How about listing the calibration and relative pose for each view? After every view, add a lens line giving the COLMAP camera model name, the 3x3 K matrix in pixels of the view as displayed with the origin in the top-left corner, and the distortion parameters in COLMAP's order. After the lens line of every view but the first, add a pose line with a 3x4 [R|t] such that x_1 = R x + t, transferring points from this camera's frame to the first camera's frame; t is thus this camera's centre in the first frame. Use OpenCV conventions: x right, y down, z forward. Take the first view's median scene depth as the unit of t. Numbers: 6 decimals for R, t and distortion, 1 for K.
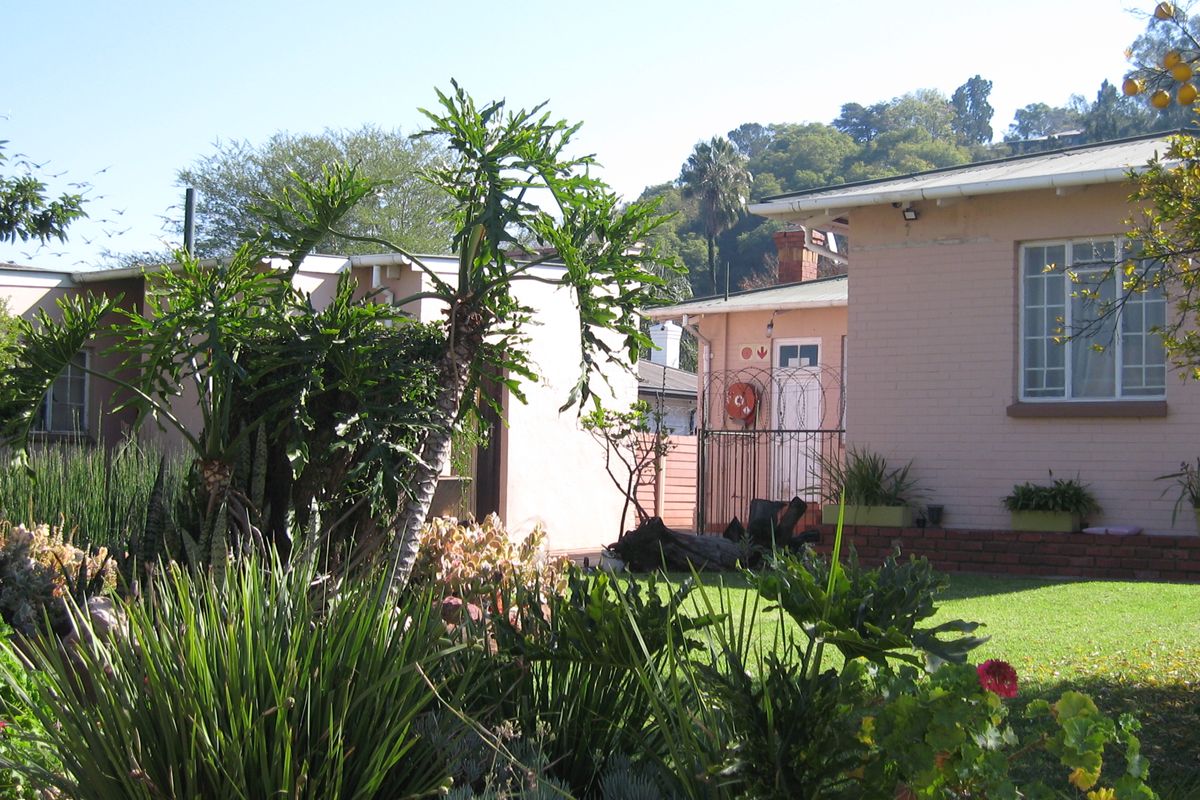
lens RADIAL K [[1845.4, 0, 600.0], [0, 1845.4, 400.0], [0, 0, 1]] dist [-0.146697, -0.051642]
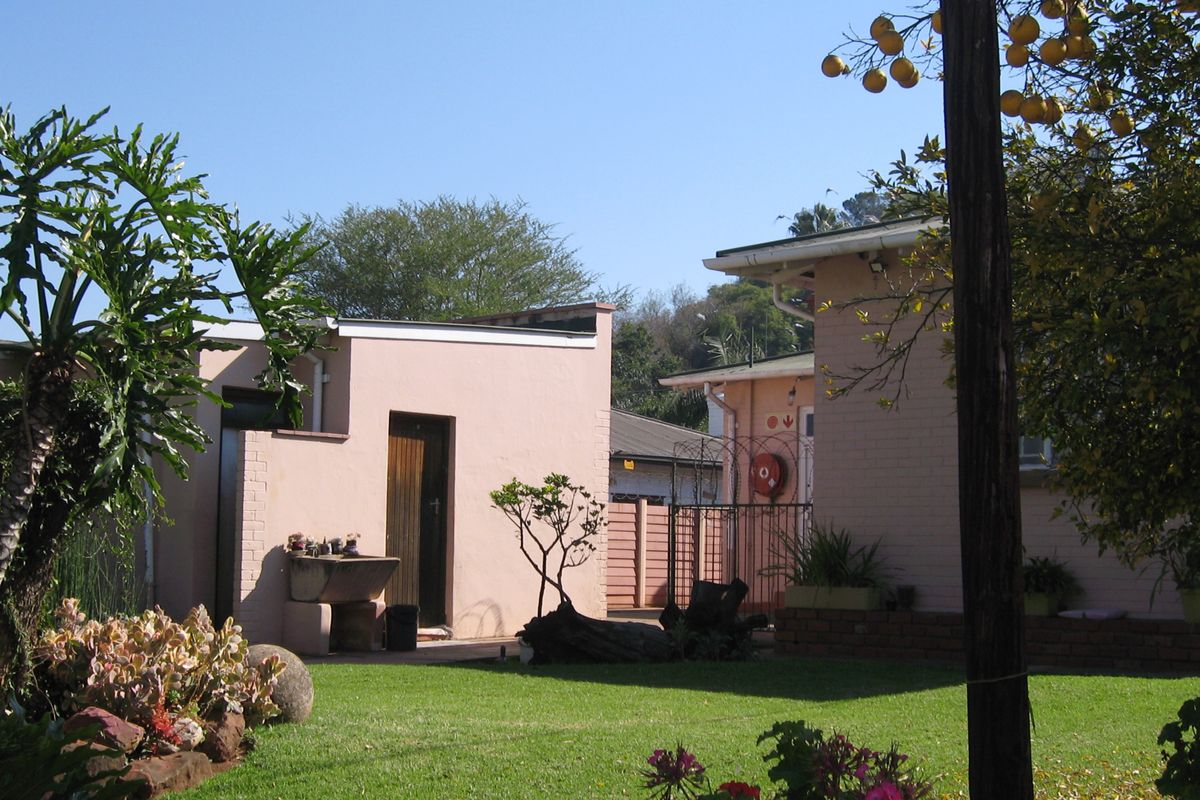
lens RADIAL K [[1845.4, 0, 600.0], [0, 1845.4, 400.0], [0, 0, 1]] dist [-0.146697, -0.051642]
pose [[0.997305, -0.011885, -0.072395, 0.098820], [0.008967, 0.999139, -0.040499, 0.001022], [0.072814, 0.039740, 0.996554, 0.084547]]
